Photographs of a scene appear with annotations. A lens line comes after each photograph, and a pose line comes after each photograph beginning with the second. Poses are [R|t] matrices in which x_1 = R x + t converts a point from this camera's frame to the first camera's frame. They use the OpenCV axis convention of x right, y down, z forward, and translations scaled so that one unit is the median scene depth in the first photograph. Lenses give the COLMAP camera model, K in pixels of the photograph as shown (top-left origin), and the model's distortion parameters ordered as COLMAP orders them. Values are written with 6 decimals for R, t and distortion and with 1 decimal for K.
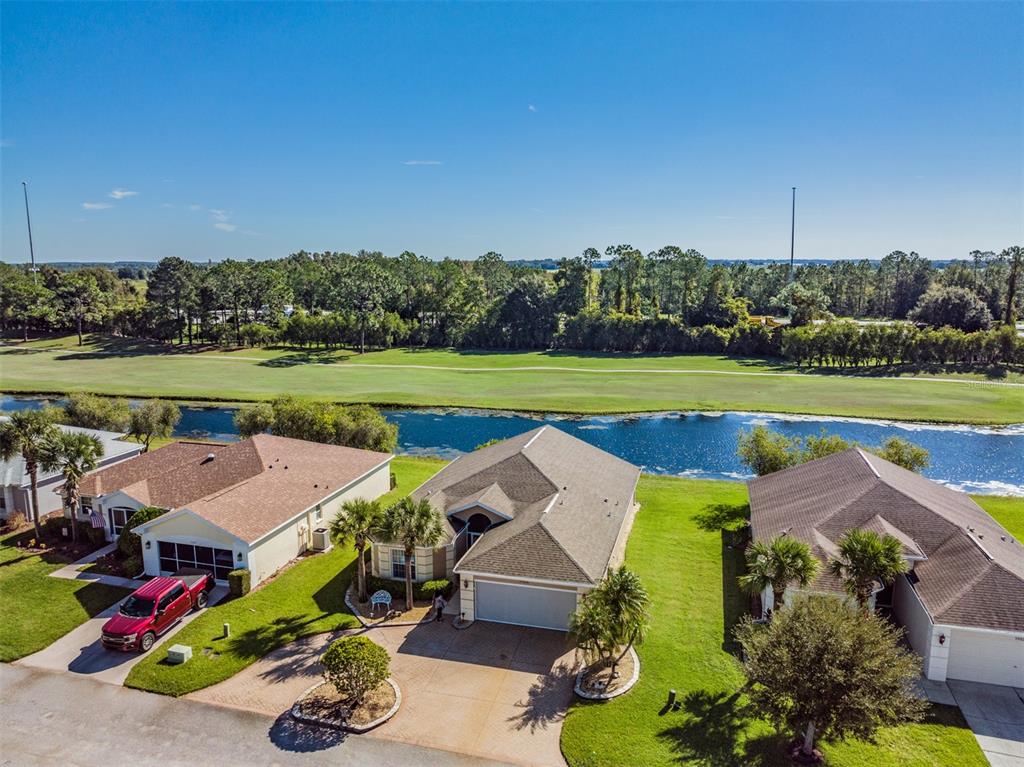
lens RADIAL K [[719.5, 0, 512.0], [0, 719.5, 383.5], [0, 0, 1]] dist [-0.036022, 0.004992]
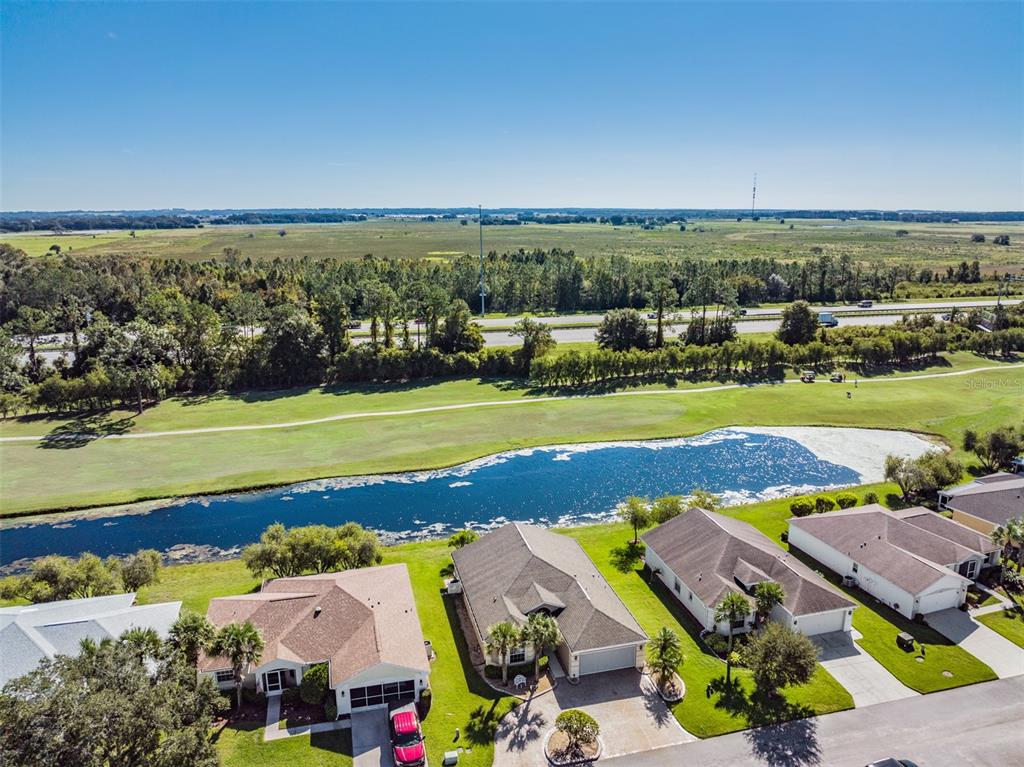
lens RADIAL K [[719.5, 0, 512.0], [0, 719.5, 383.5], [0, 0, 1]] dist [-0.036022, 0.004992]
pose [[0.870832, -0.113670, 0.478257, -0.762470], [0.079328, 0.992642, 0.091482, -0.435598], [-0.485137, -0.041726, 0.873442, -0.312172]]
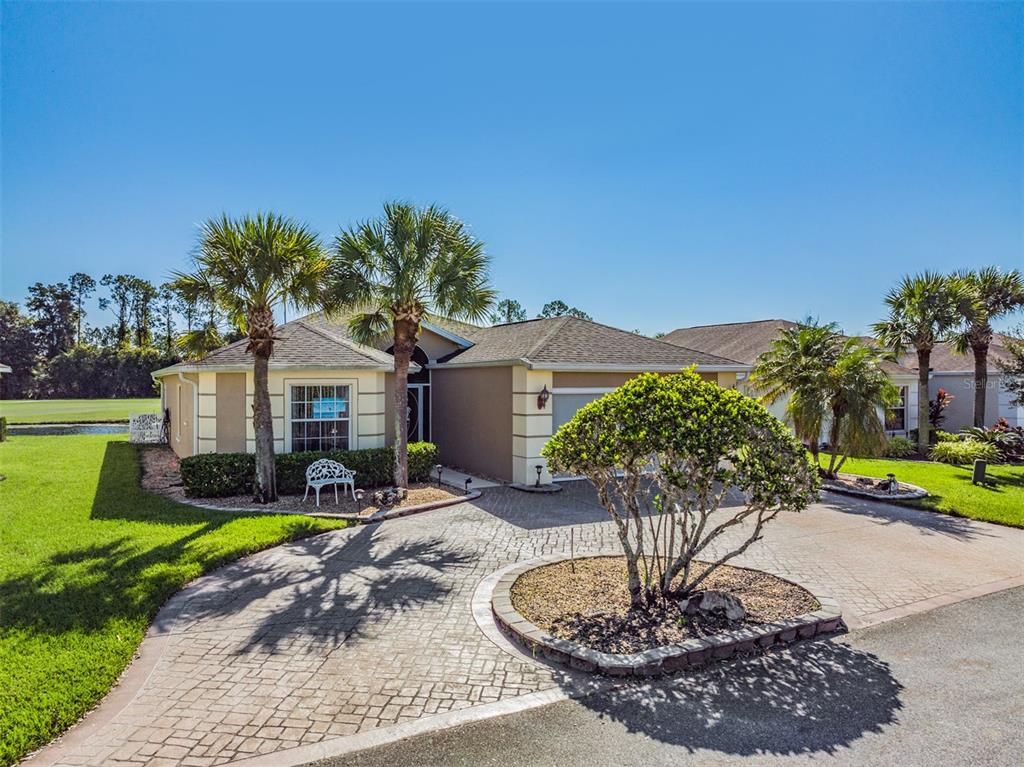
lens RADIAL K [[723.6, 0, 512.0], [0, 723.6, 383.5], [0, 0, 1]] dist [-0.035383, 0.002615]
pose [[0.719025, 0.001957, 0.694981, -0.327506], [0.112221, 0.986546, -0.118882, 0.264116], [-0.685864, 0.163470, 0.709132, 0.557633]]
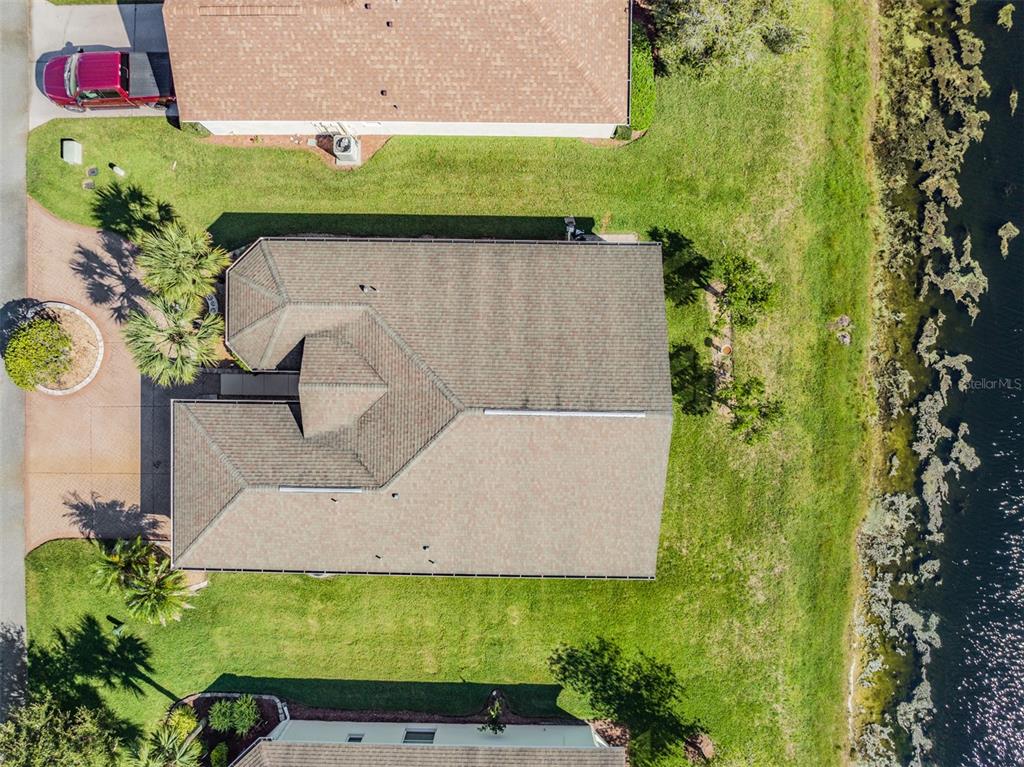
lens RADIAL K [[714.8, 0, 512.0], [0, 714.8, 383.5], [0, 0, 1]] dist [-0.026614, 0.001273]
pose [[0.250898, 0.967965, 0.009687, -0.005061], [-0.155070, 0.030313, 0.987438, -0.520233], [0.955512, -0.249248, 0.157708, 1.016962]]
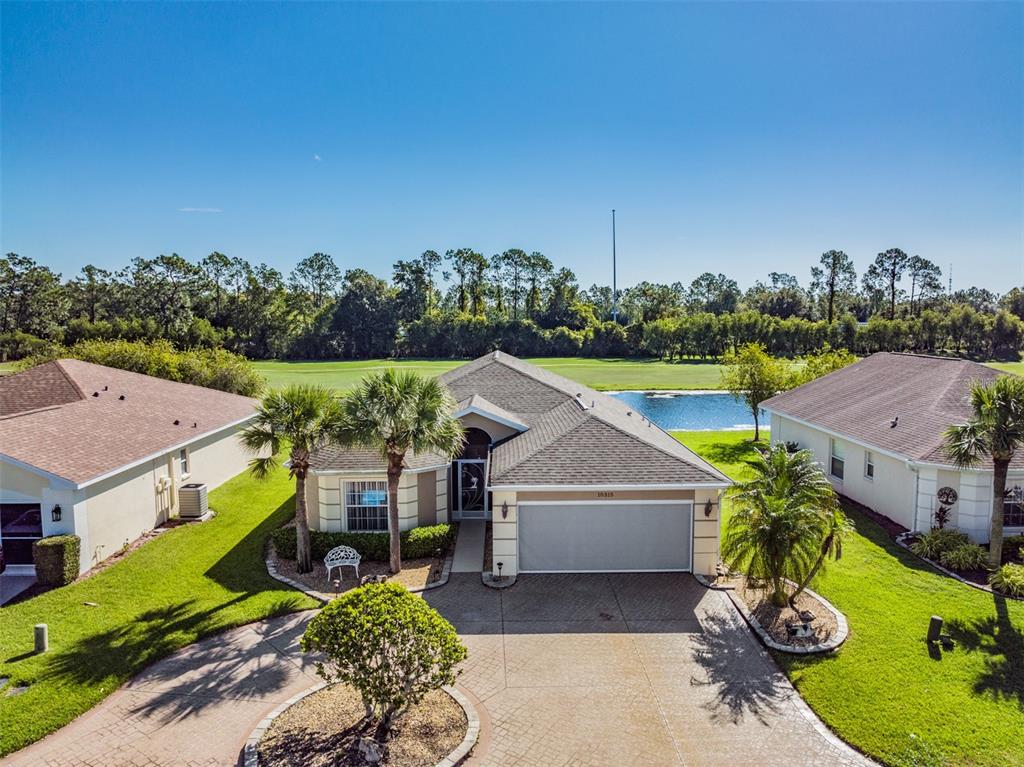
lens RADIAL K [[719.5, 0, 512.0], [0, 719.5, 383.5], [0, 0, 1]] dist [-0.036022, 0.004992]
pose [[0.960876, -0.025471, 0.275805, -0.176885], [0.045362, 0.996789, -0.065983, 0.175738], [-0.273238, 0.075912, 0.958946, 0.351205]]
